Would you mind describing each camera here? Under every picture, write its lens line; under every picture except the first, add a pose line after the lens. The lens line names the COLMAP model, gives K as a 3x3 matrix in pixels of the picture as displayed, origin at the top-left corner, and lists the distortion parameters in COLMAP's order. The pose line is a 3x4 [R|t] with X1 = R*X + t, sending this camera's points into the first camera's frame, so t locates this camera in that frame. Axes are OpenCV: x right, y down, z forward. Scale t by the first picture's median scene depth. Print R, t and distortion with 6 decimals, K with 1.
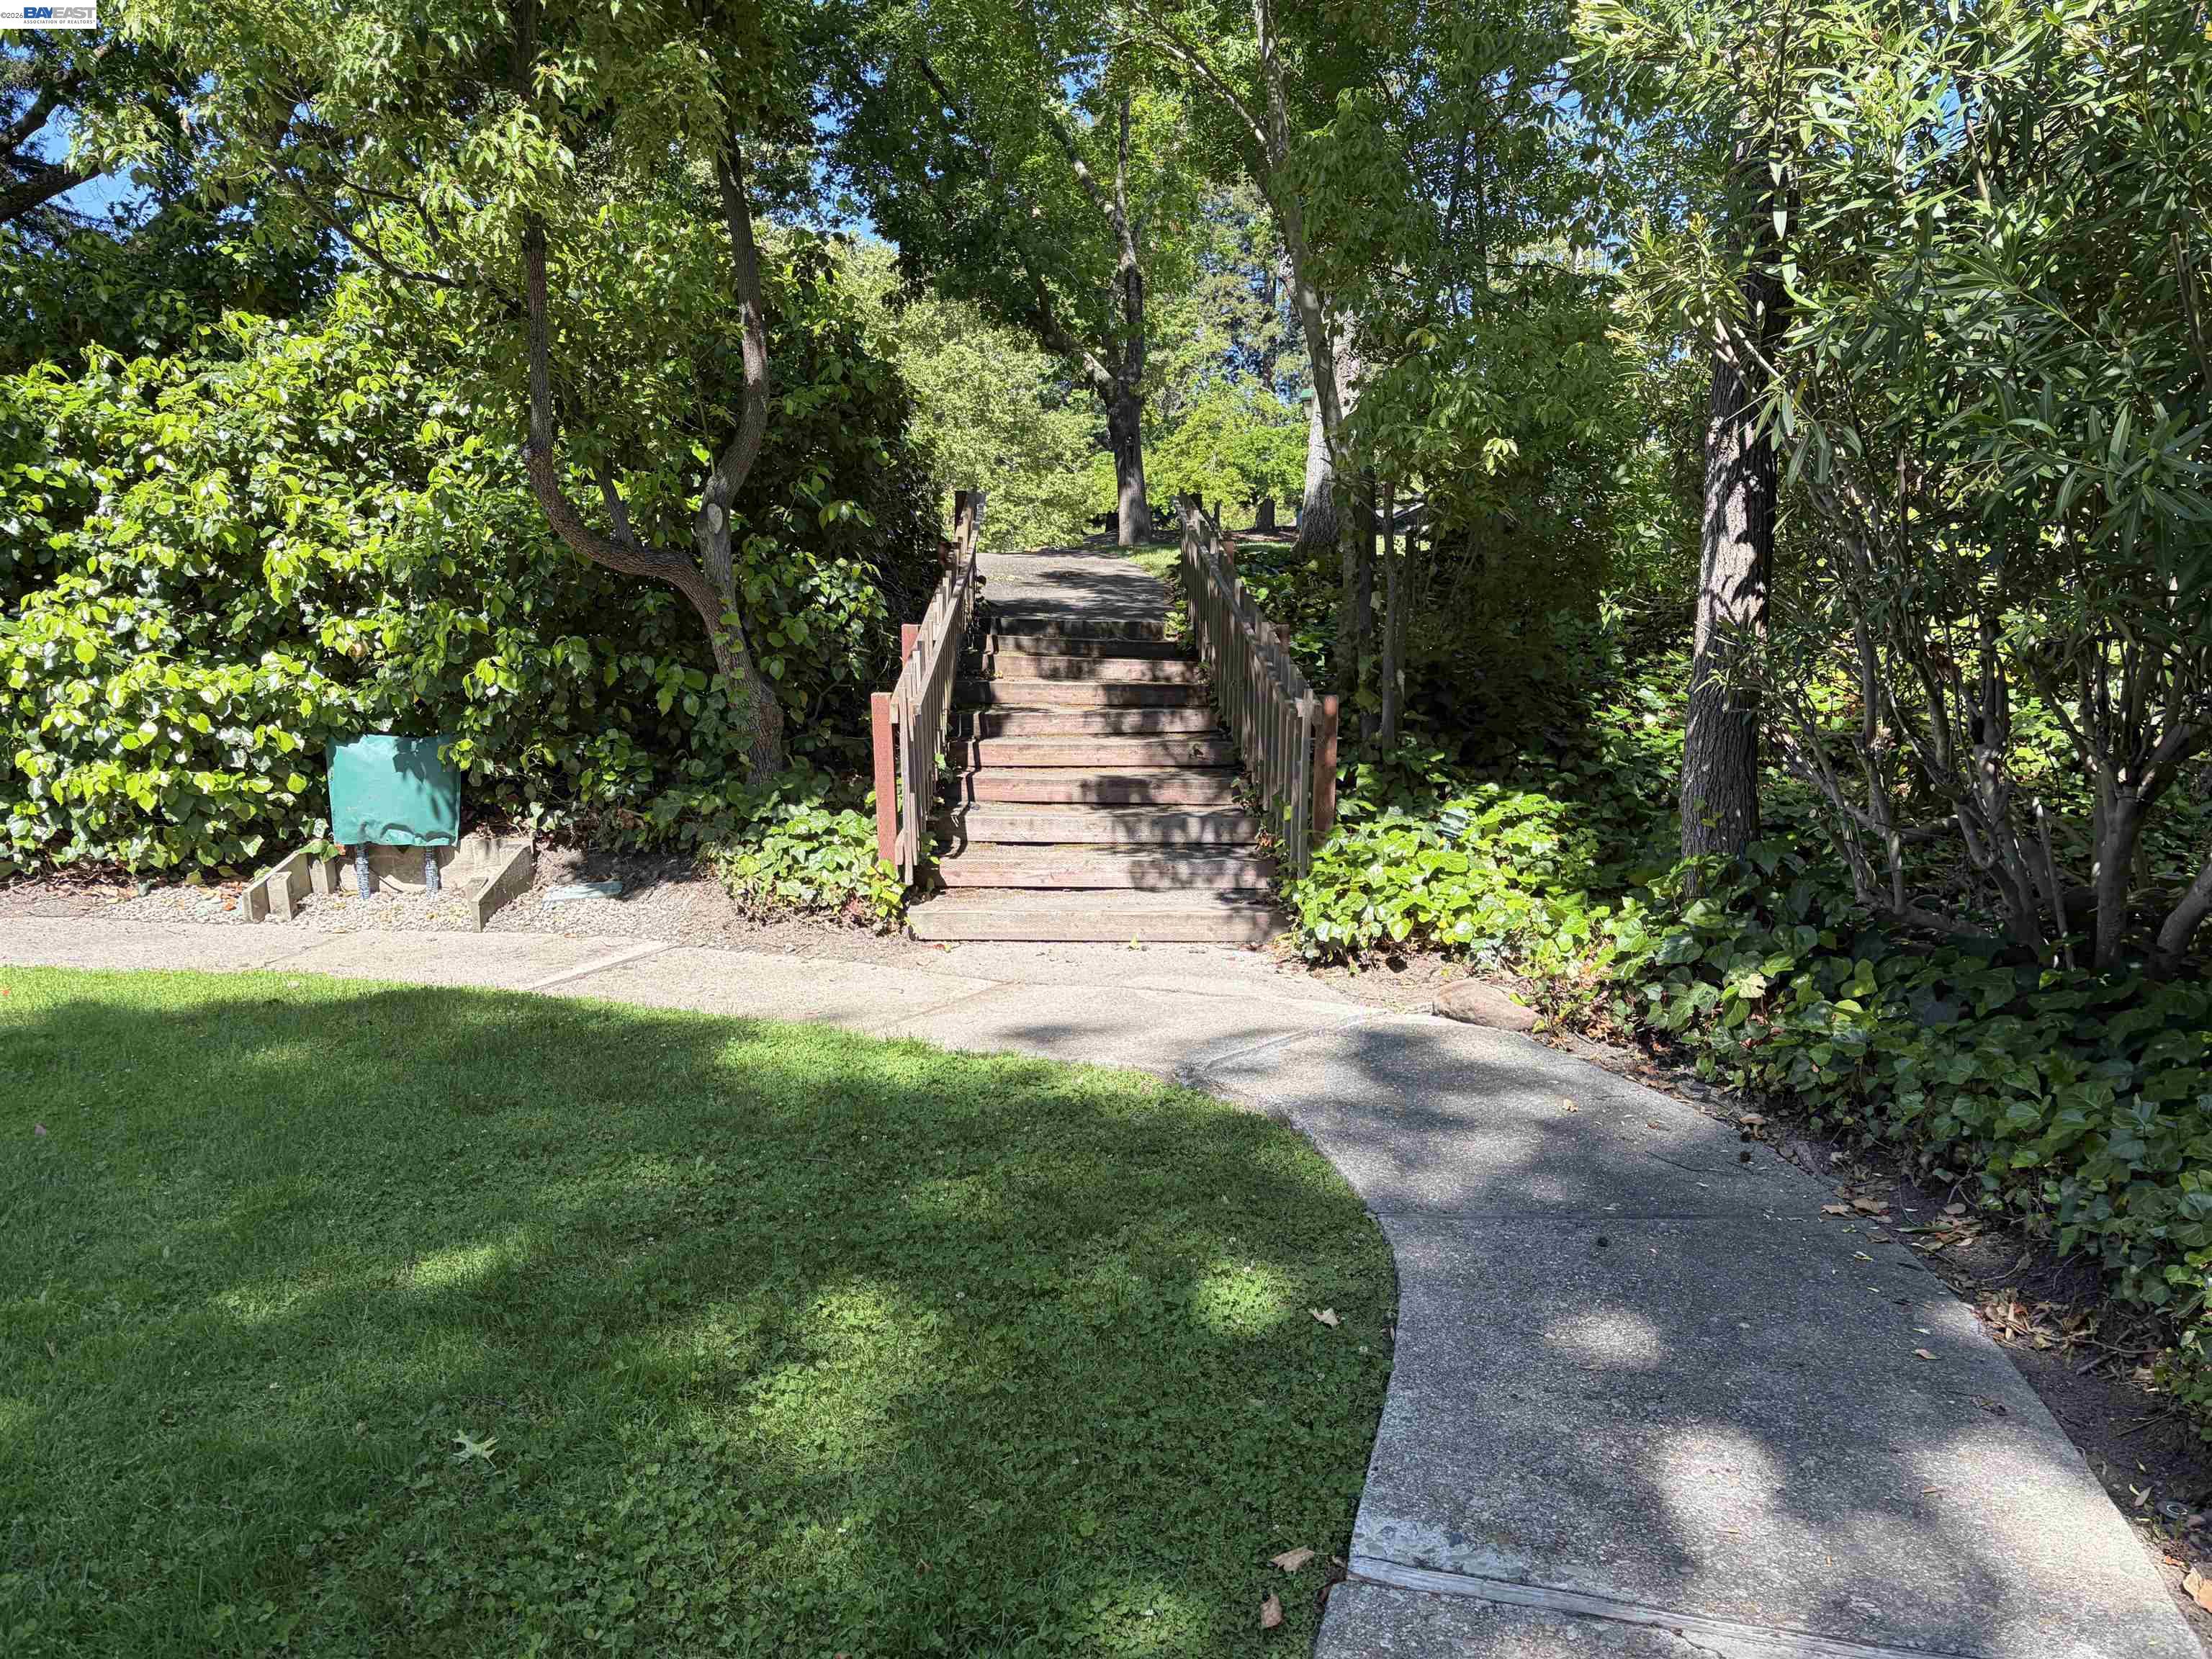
lens RADIAL K [[1667.7, 0, 1110.1], [0, 1667.7, 834.0], [0, 0, 1]] dist [0.008461, 0.000728]
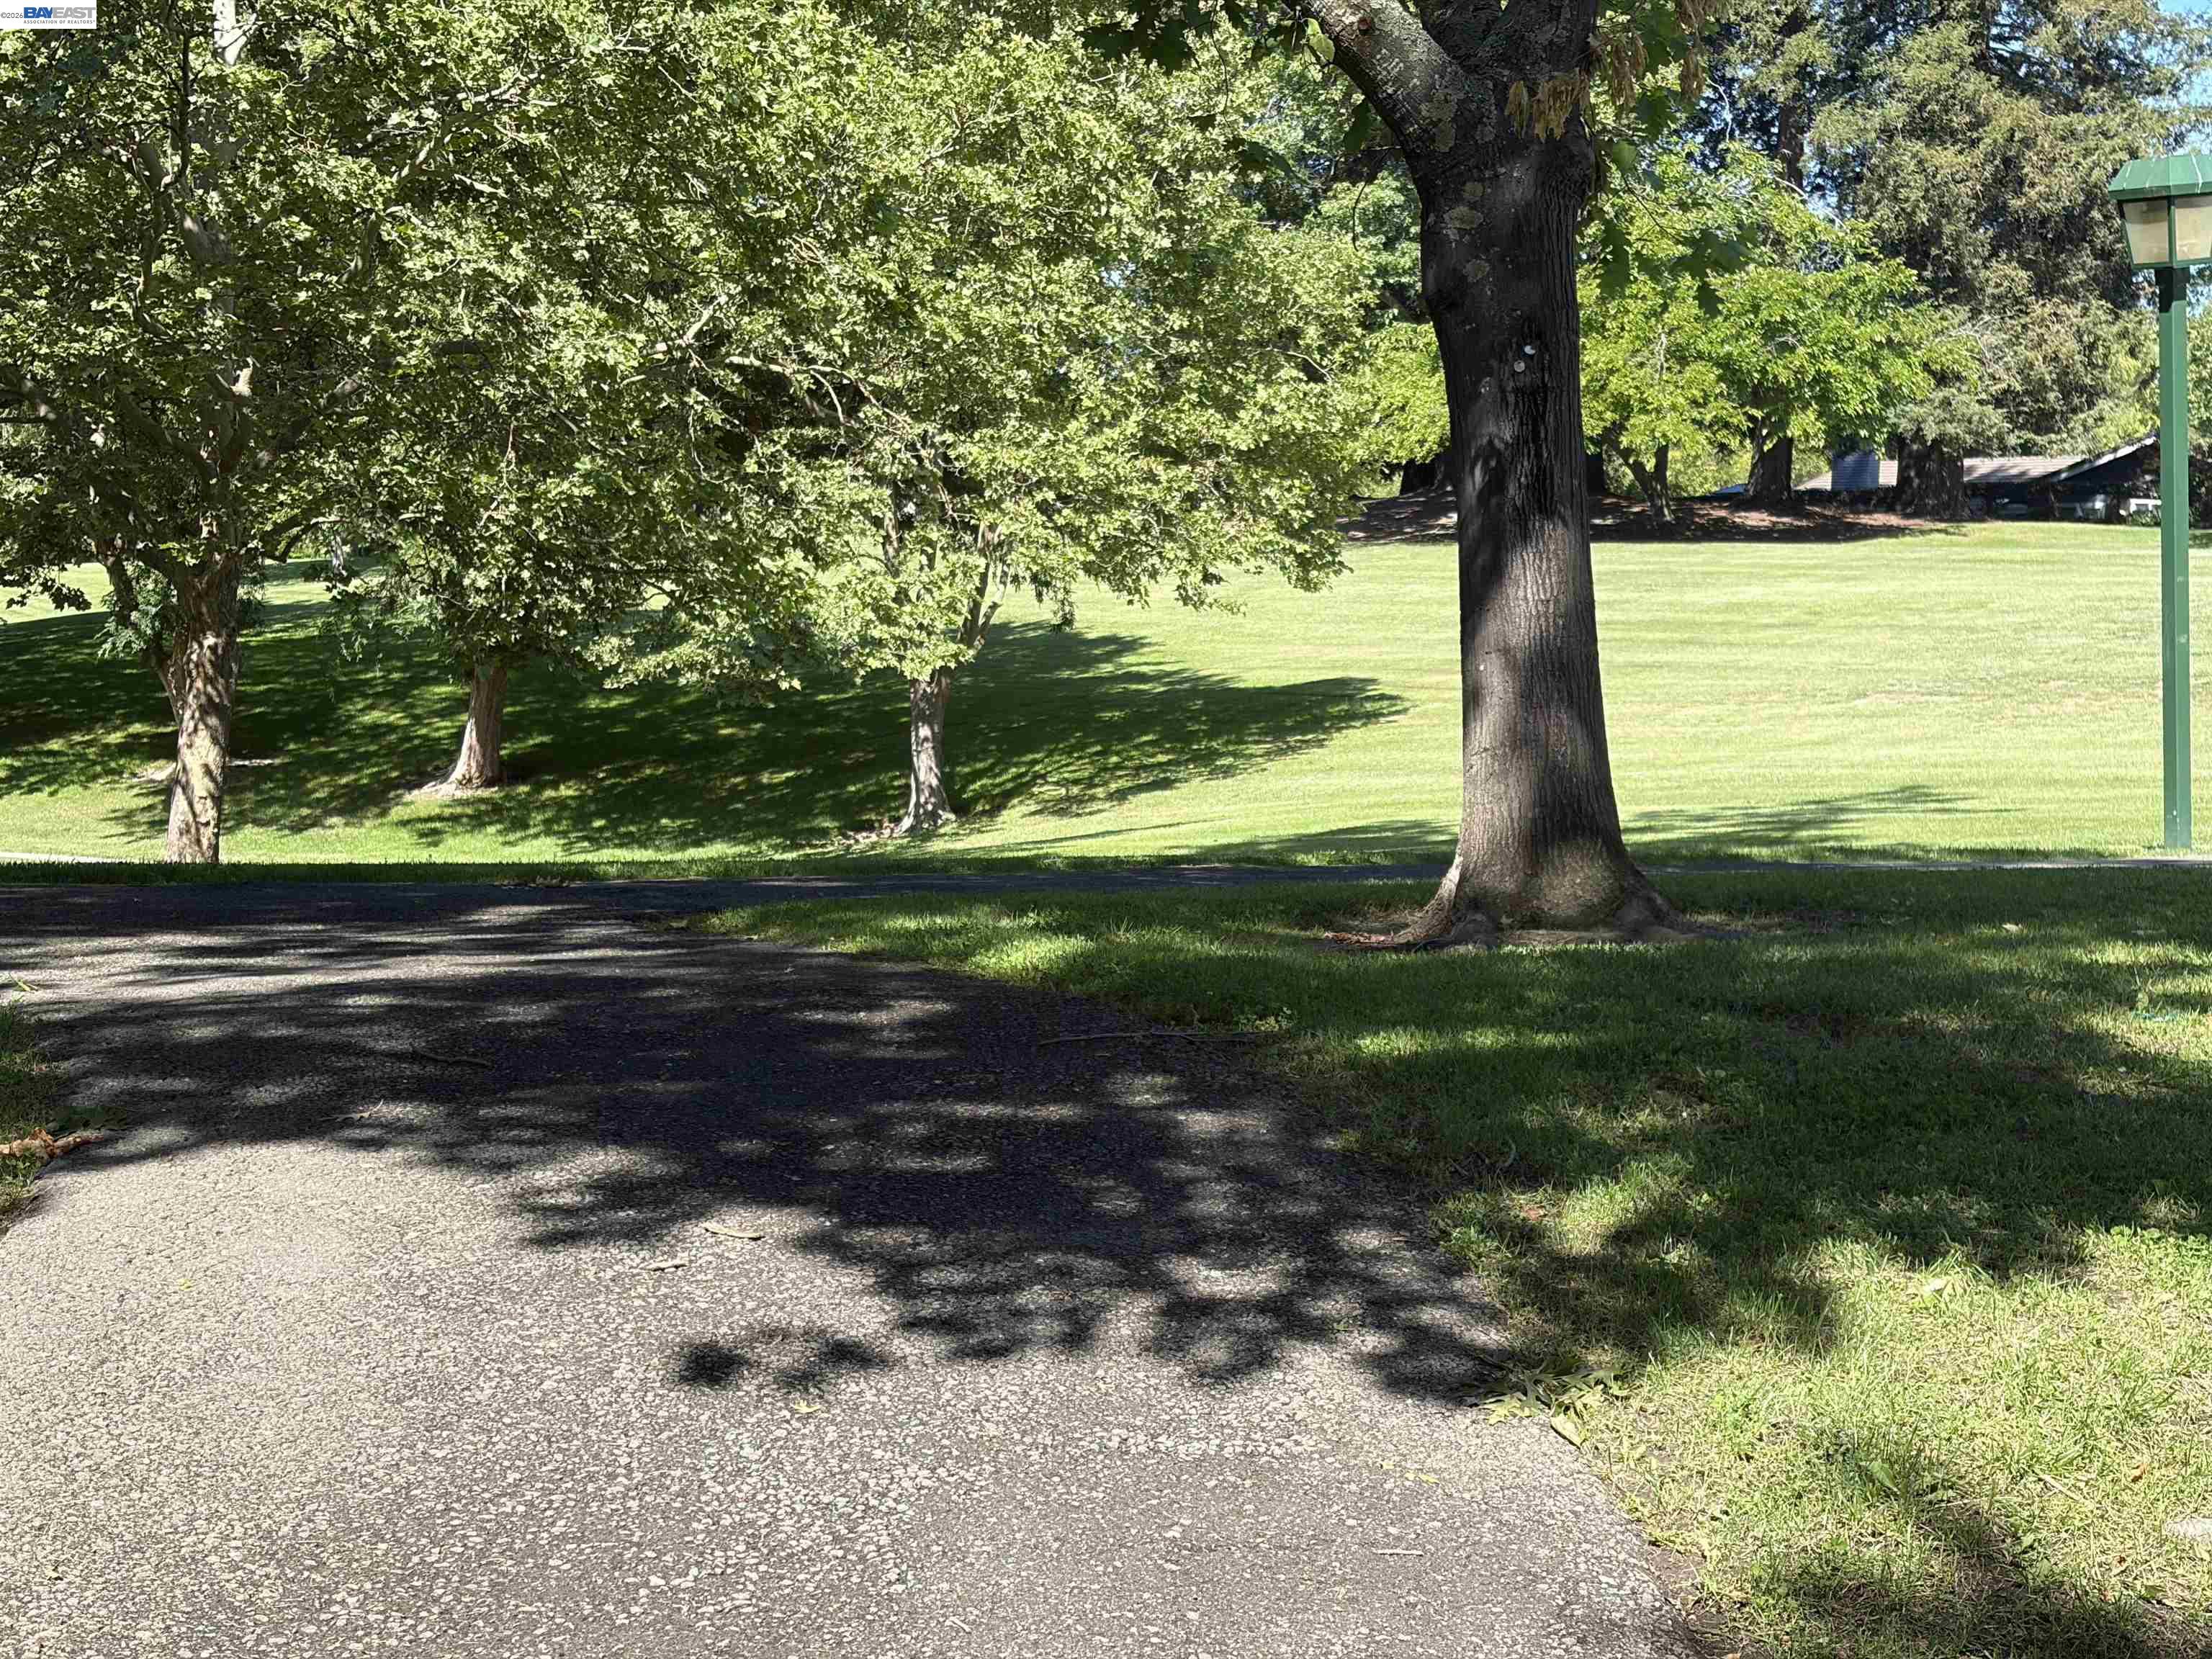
lens RADIAL K [[3351.1, 0, 1103.7], [0, 3351.1, 828.0], [0, 0, 1]] dist [0.007688, 0.000000]
pose [[0.995516, 0.023176, -0.091712, 0.001265], [-0.029908, 0.996904, -0.072721, -0.046564], [0.089743, 0.075138, 0.993127, 0.194596]]
